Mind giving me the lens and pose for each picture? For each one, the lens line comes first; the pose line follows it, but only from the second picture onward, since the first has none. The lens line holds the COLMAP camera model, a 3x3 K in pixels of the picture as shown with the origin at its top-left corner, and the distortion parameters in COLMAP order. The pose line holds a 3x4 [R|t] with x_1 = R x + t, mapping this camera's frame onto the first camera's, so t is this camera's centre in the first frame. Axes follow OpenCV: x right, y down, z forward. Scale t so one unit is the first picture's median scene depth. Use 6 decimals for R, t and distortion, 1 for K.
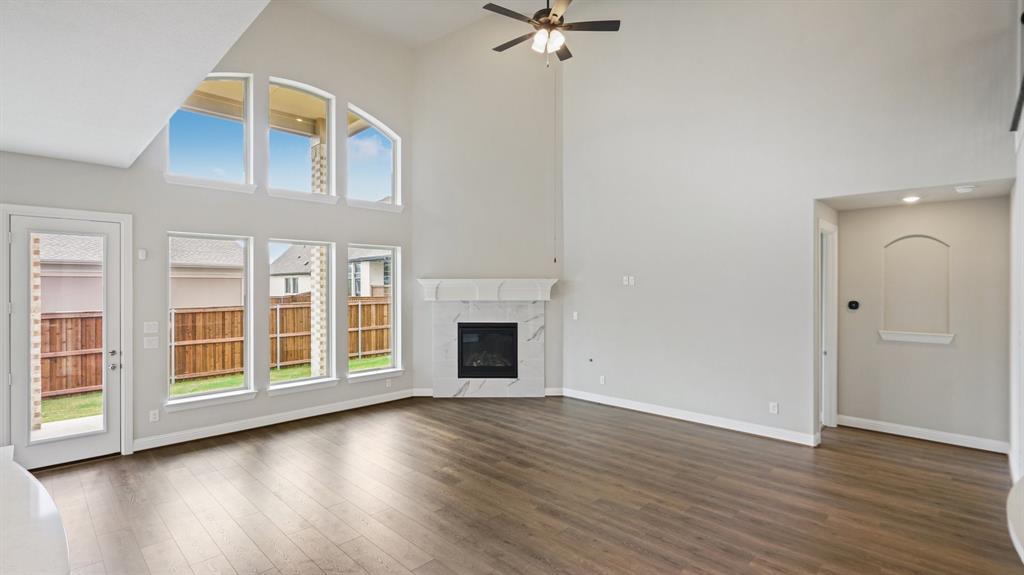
lens RADIAL K [[472.3, 0, 512.7], [0, 472.3, 286.8], [0, 0, 1]] dist [0.001974, 0.000207]
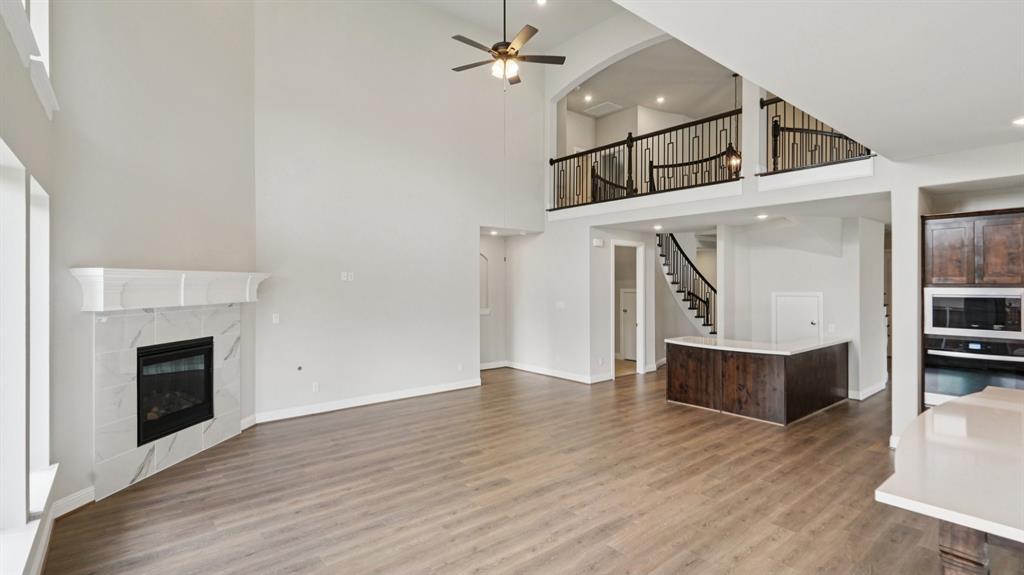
lens RADIAL K [[472.3, 0, 514.6], [0, 472.3, 284.1], [0, 0, 1]] dist [0.001974, 0.000207]
pose [[0.117060, -0.003605, 0.993118, -0.664926], [0.005424, 0.999981, 0.002991, 0.001124], [-0.993110, 0.005037, 0.117077, 0.526863]]
